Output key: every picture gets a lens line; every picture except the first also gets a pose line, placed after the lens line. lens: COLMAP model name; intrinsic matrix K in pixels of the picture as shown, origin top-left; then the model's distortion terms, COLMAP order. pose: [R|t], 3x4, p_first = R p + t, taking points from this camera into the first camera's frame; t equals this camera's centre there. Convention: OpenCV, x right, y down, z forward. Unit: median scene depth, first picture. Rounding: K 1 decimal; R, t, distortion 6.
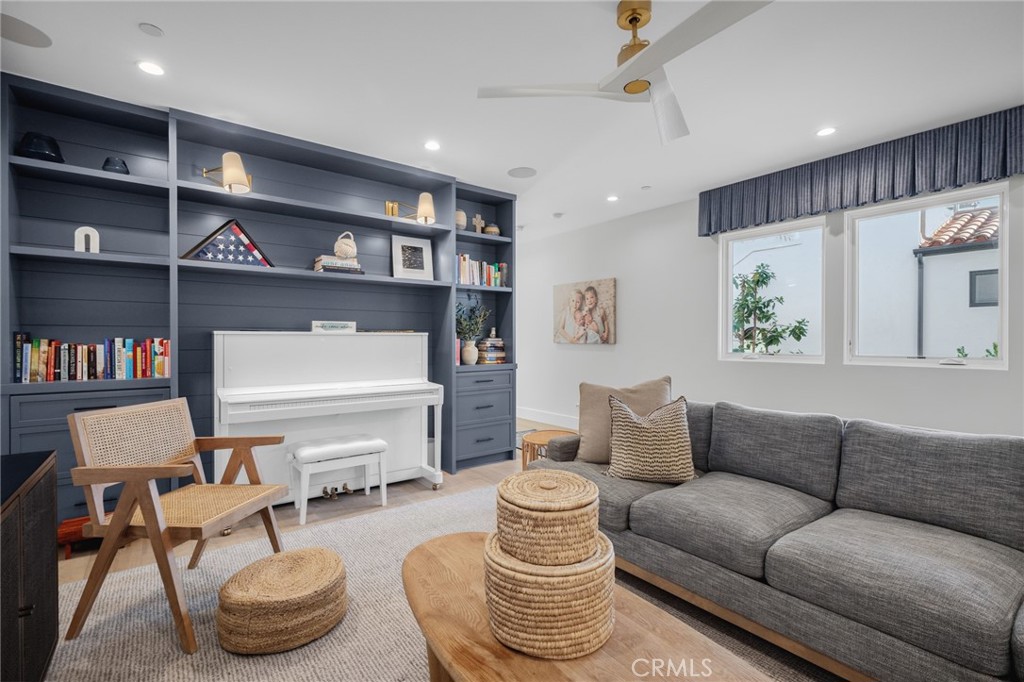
lens RADIAL K [[470.1, 0, 512.1], [0, 470.1, 343.7], [0, 0, 1]] dist [0.001024, -0.000027]
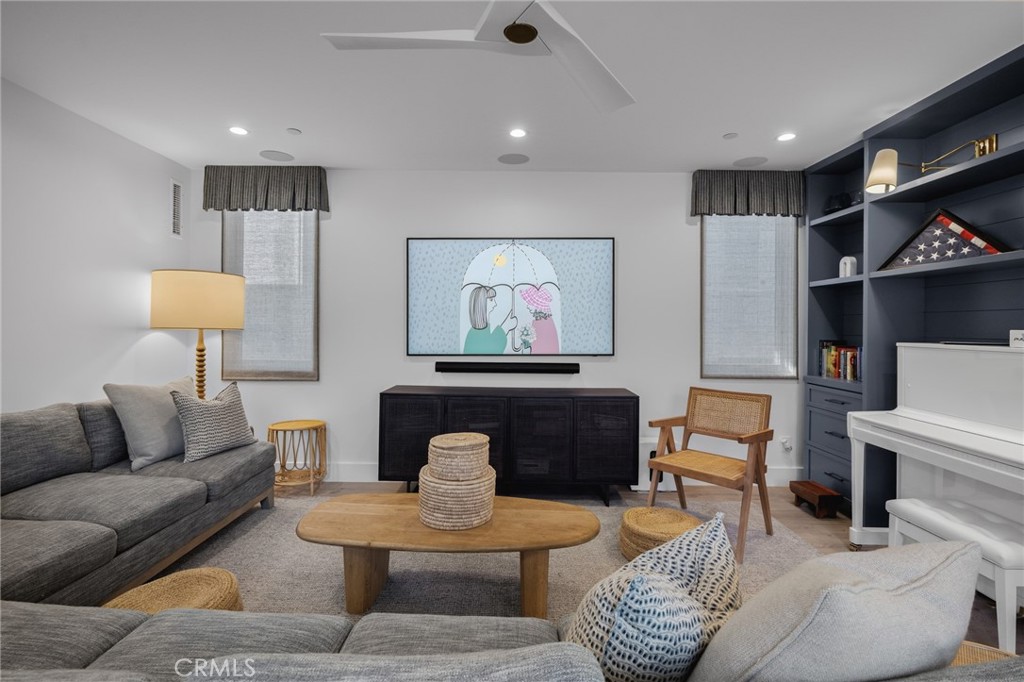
lens RADIAL K [[470.1, 0, 510.4], [0, 470.1, 334.9], [0, 0, 1]] dist [0.001024, -0.000027]
pose [[-0.594663, 0.009916, -0.803914, 0.554266], [-0.016021, 0.999579, 0.024180, -0.051917], [0.803816, 0.027258, -0.594253, 0.926170]]
